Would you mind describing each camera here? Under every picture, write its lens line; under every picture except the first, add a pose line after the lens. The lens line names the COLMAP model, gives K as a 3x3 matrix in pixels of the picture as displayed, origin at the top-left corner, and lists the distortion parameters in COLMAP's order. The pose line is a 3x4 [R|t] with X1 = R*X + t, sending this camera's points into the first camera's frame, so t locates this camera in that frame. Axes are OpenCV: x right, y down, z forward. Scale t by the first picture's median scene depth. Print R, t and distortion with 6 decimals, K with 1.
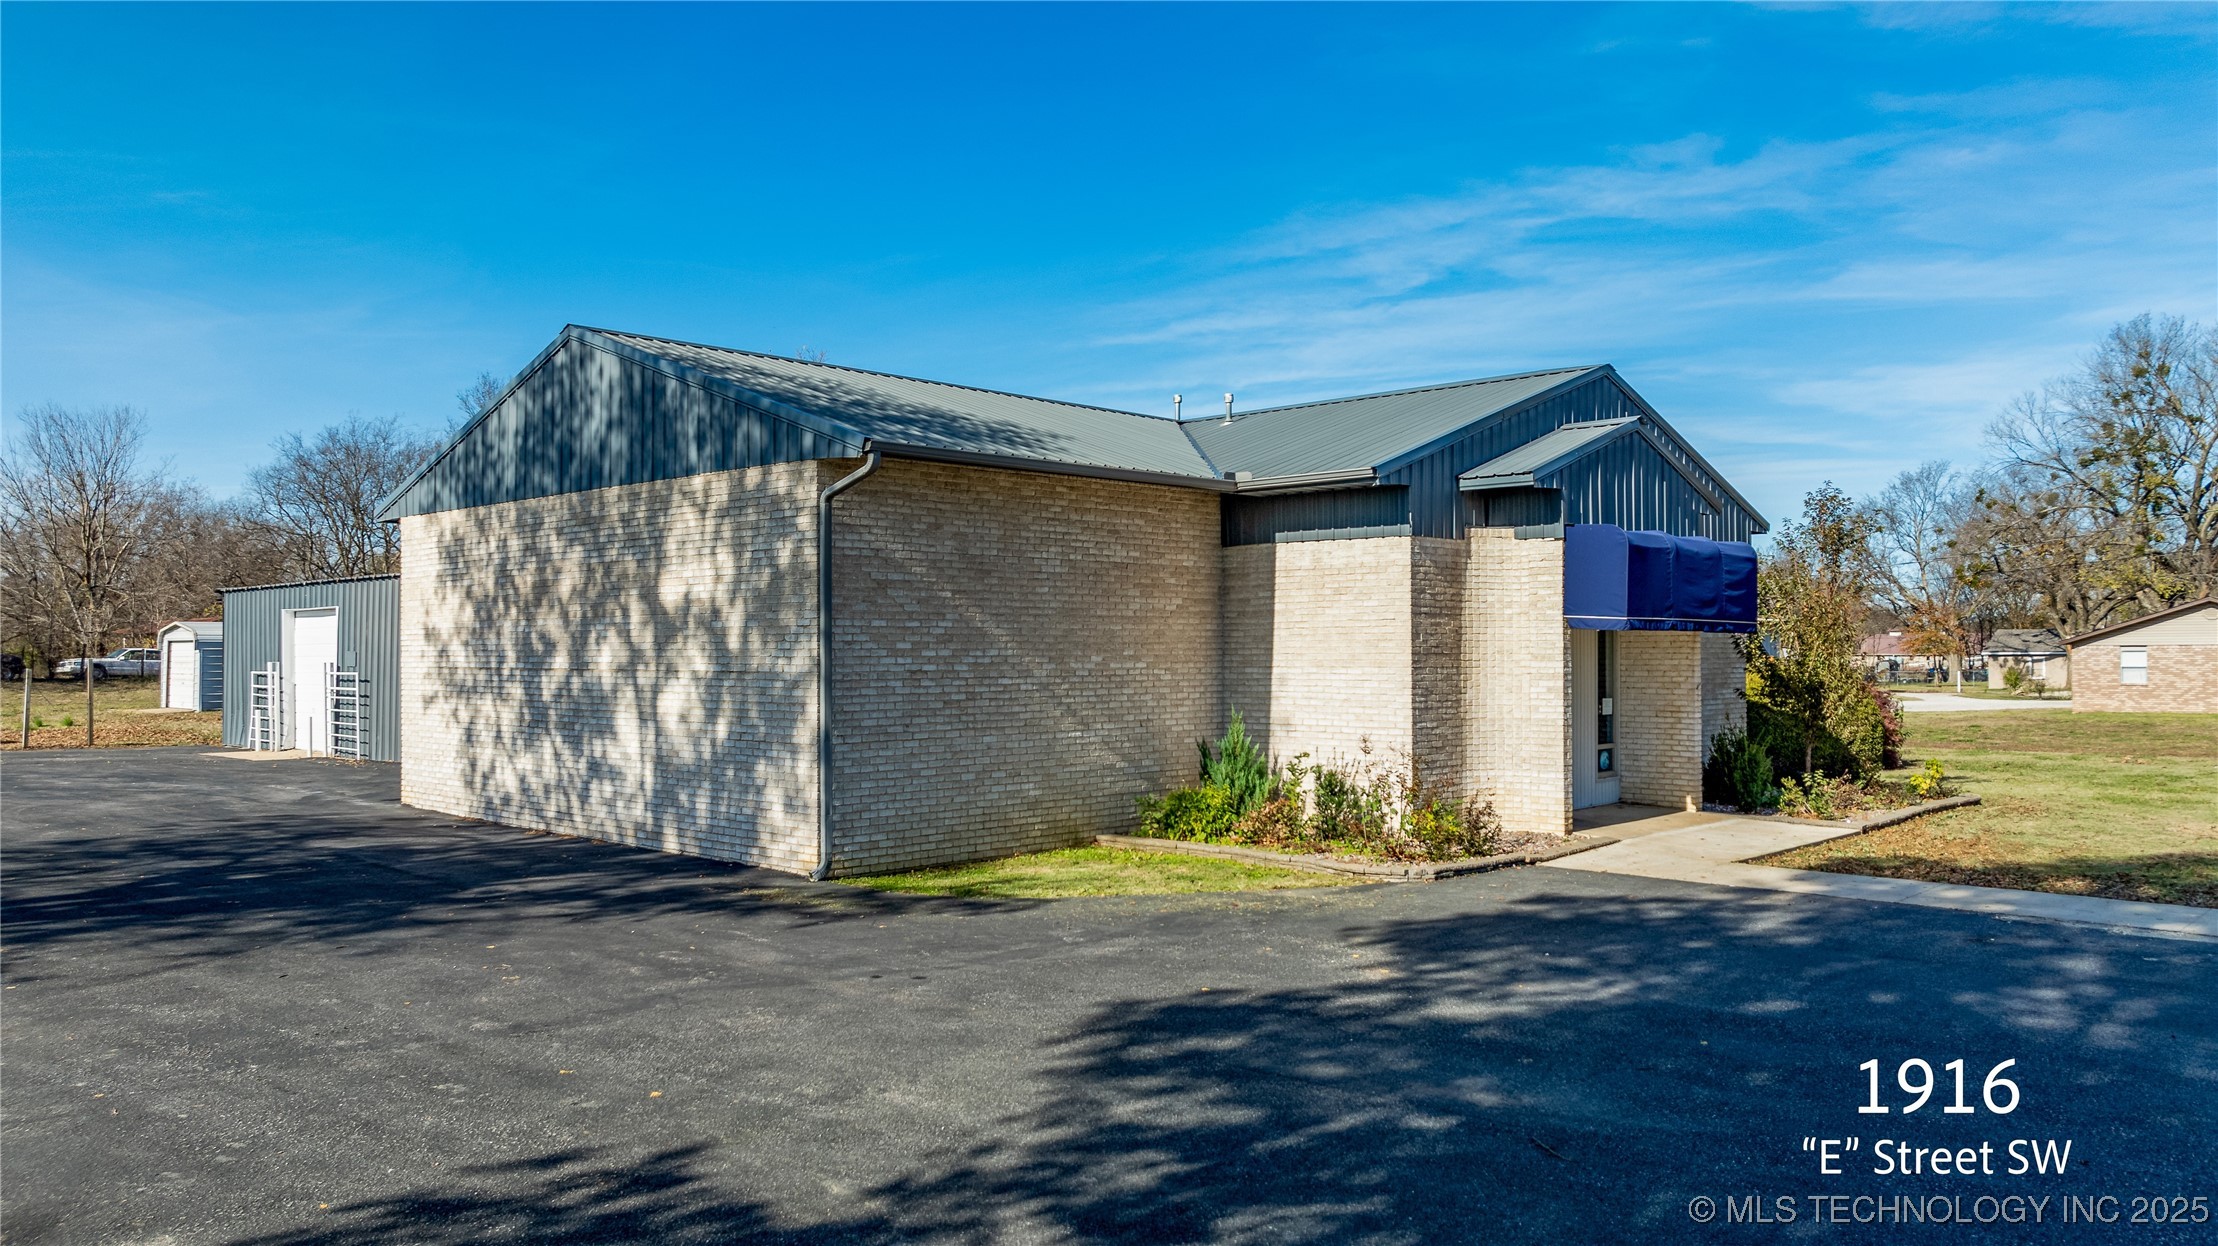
lens RADIAL K [[1597.5, 0, 1082.0], [0, 1597.5, 635.2], [0, 0, 1]] dist [-0.004536, 0.001918]
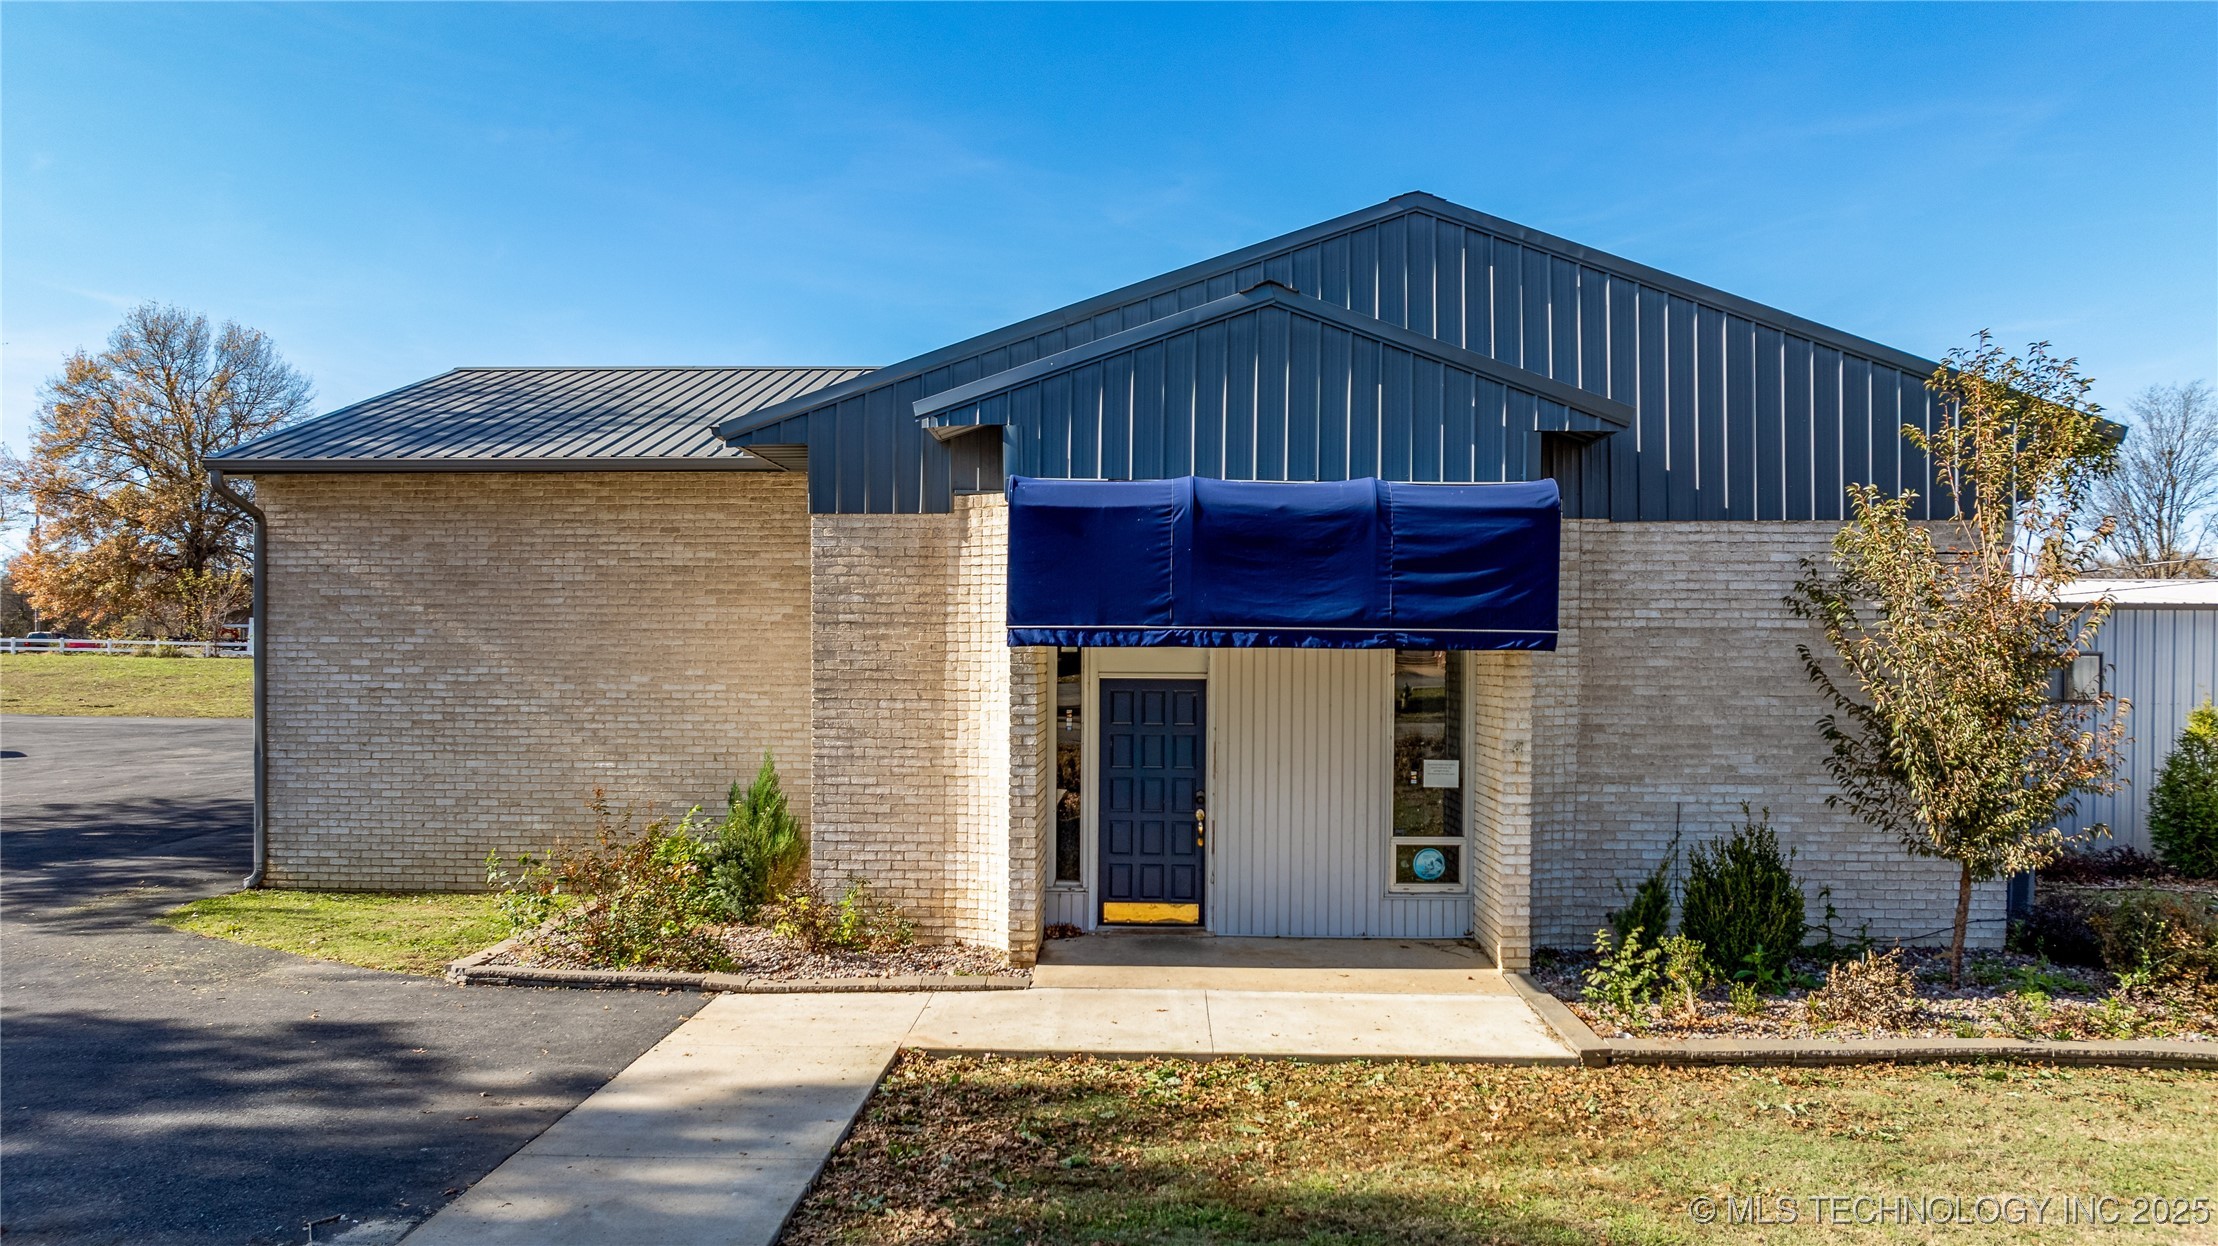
lens RADIAL K [[1626.5, 0, 1100.0], [0, 1626.5, 671.9], [0, 0, 1]] dist [-0.027426, 0.007863]
pose [[0.661507, 0.012878, -0.749829, 0.818530], [0.000020, 0.999852, 0.017190, -0.004037], [0.749939, -0.011386, 0.661409, 0.598951]]
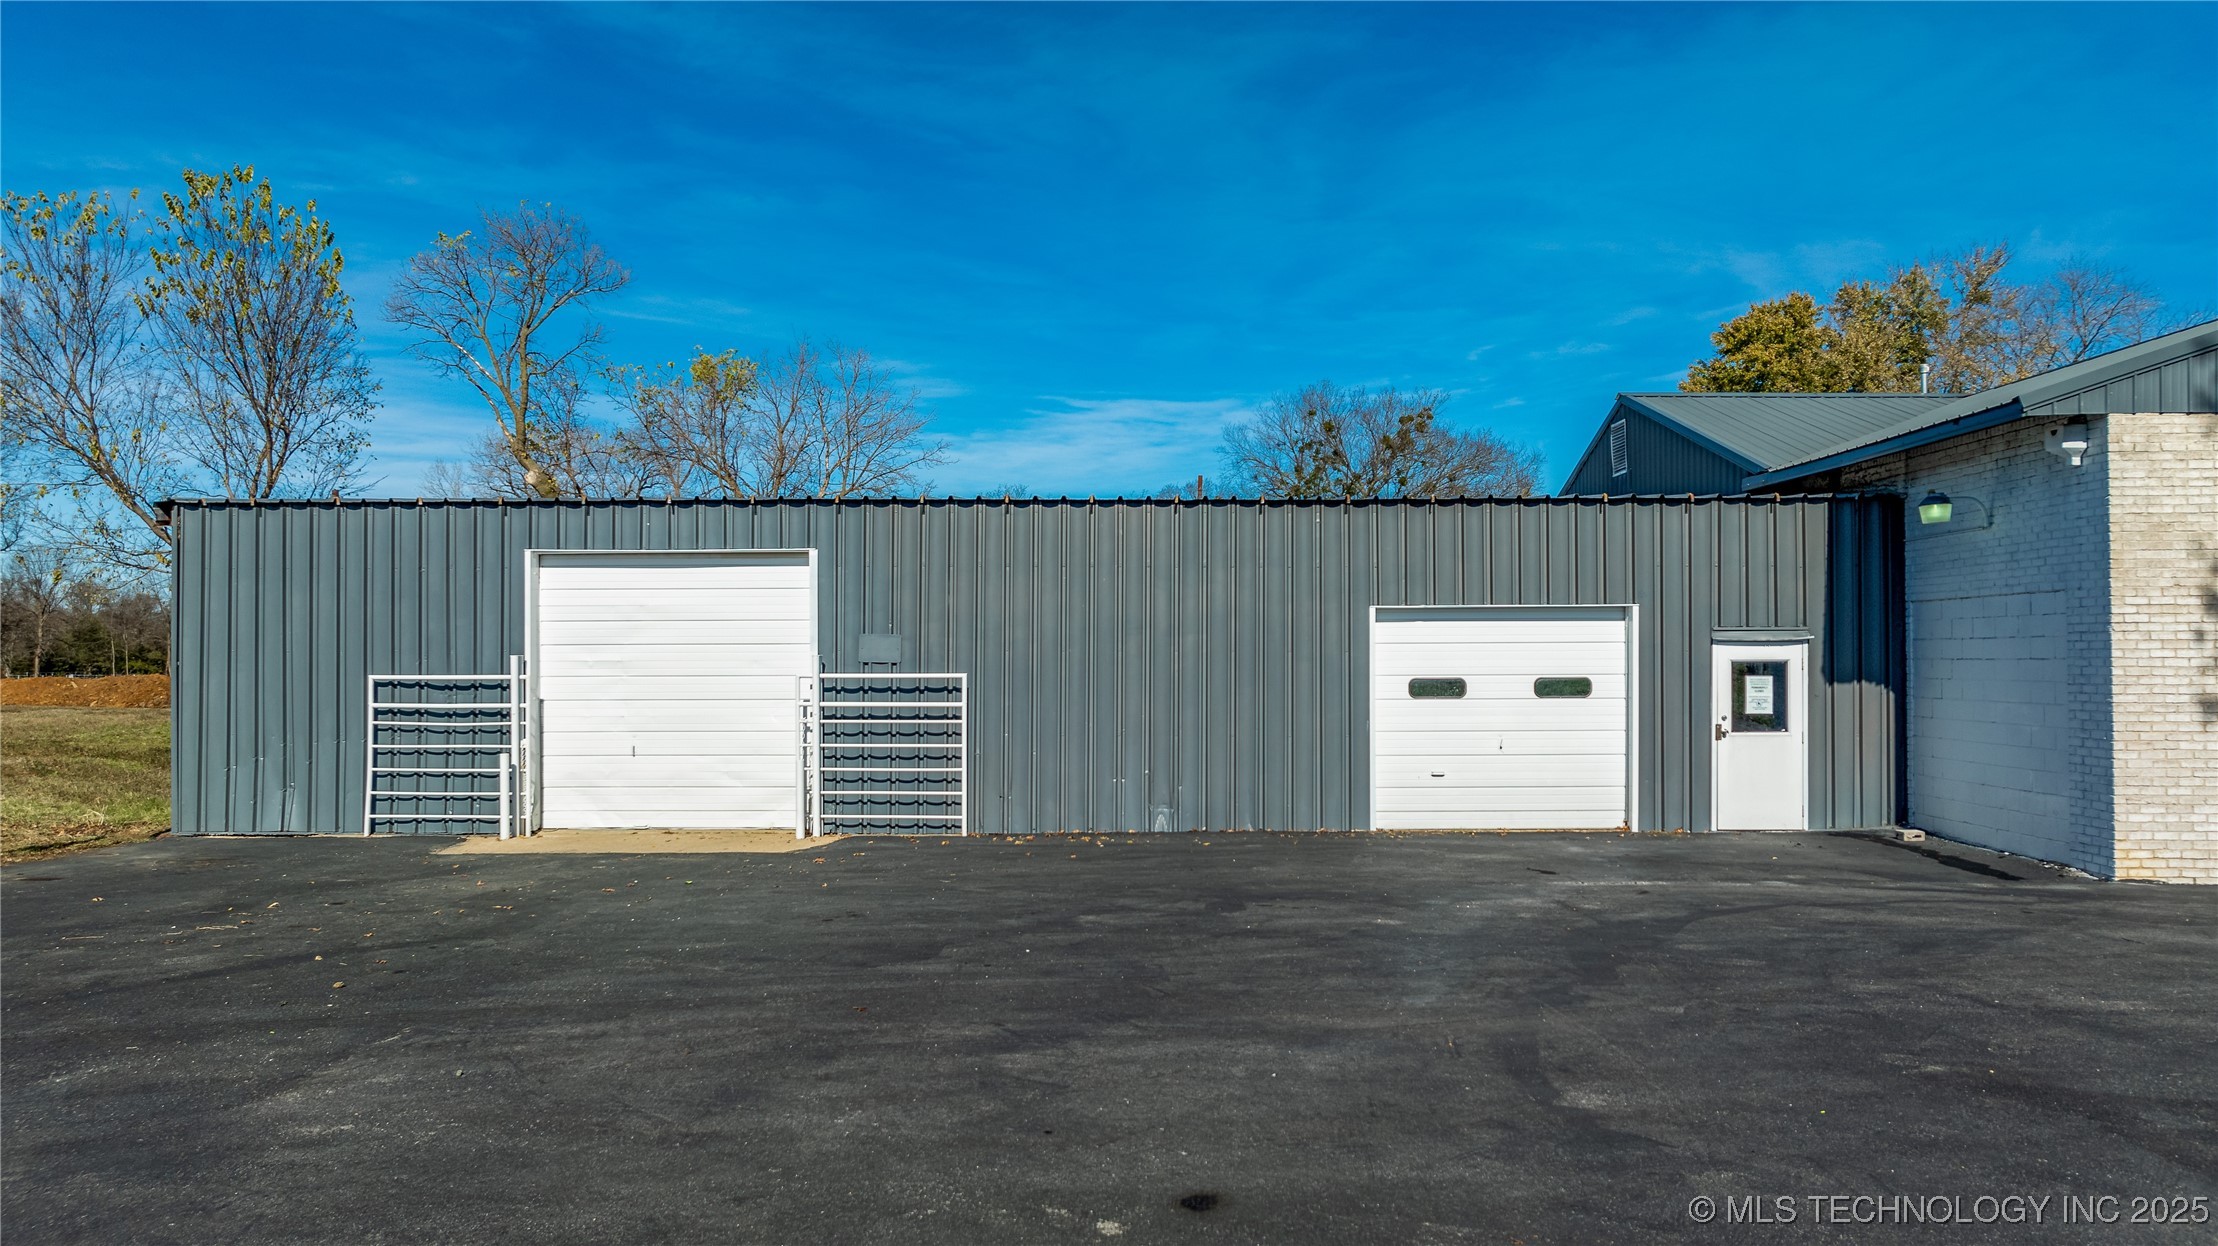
lens RADIAL K [[1664.8, 0, 963.2], [0, 1664.8, 632.7], [0, 0, 1]] dist [-0.003873, -0.001078]
pose [[0.718874, 0.015963, 0.694957, -1.417699], [-0.011164, 0.999872, -0.011418, 0.025605], [-0.695051, 0.000450, 0.718960, 0.998467]]
